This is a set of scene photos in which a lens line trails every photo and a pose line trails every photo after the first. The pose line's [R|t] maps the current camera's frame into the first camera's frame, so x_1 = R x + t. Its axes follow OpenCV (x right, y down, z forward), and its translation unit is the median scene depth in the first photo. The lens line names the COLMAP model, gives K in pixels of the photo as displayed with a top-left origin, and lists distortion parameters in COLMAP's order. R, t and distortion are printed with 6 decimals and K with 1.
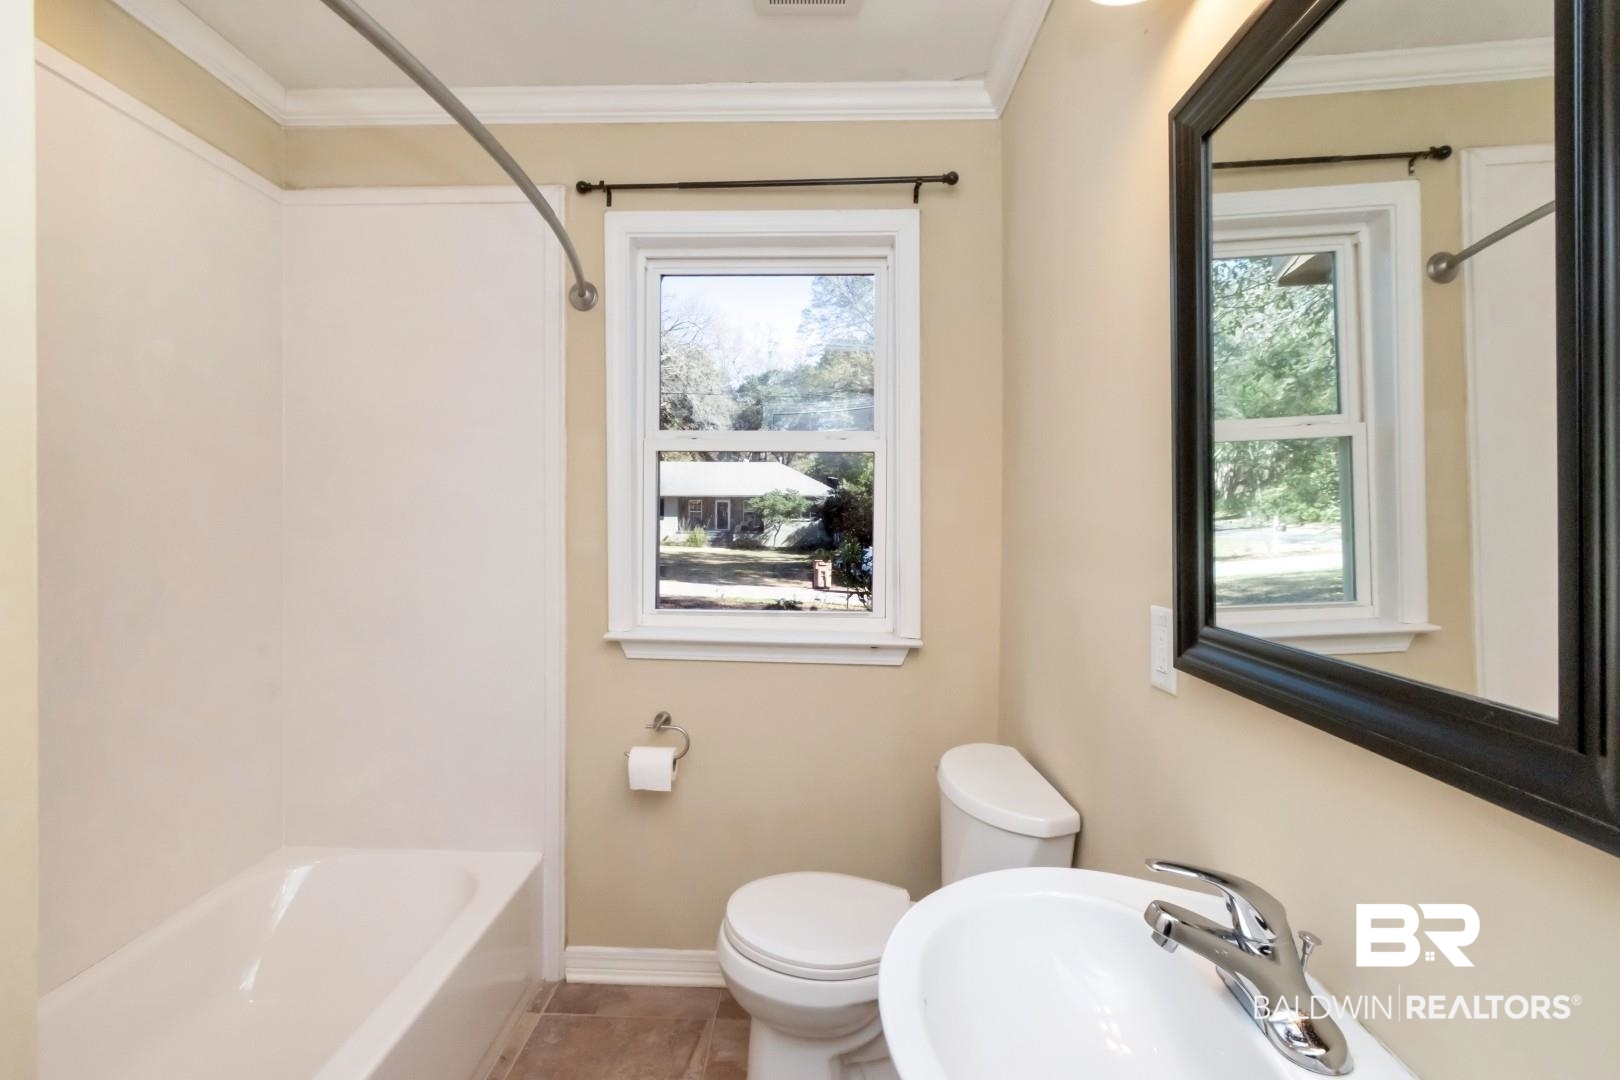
lens RADIAL K [[724.4, 0, 785.5], [0, 724.4, 534.9], [0, 0, 1]] dist [0.004082, -0.002505]
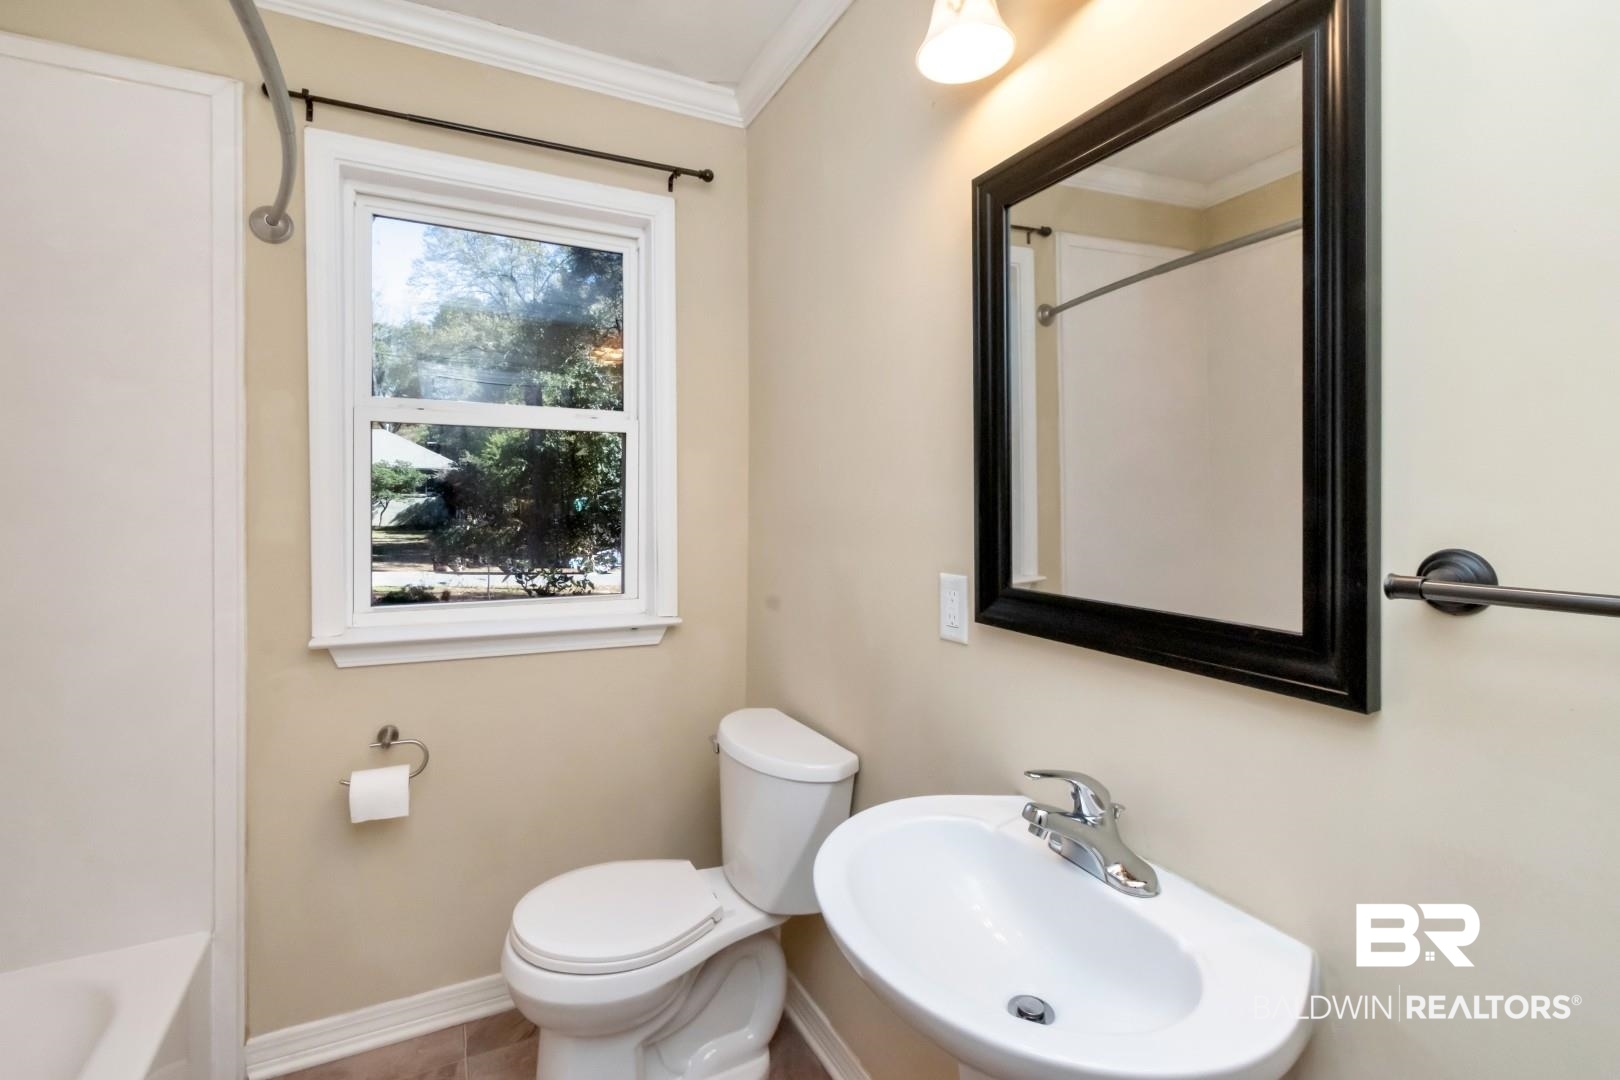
lens RADIAL K [[724.4, 0, 780.0], [0, 724.4, 510.1], [0, 0, 1]] dist [0.004082, -0.002505]
pose [[0.882378, -0.011308, 0.470406, -0.160622], [0.011353, 0.999932, 0.002742, -0.008004], [-0.470405, 0.002920, 0.882446, 0.023269]]
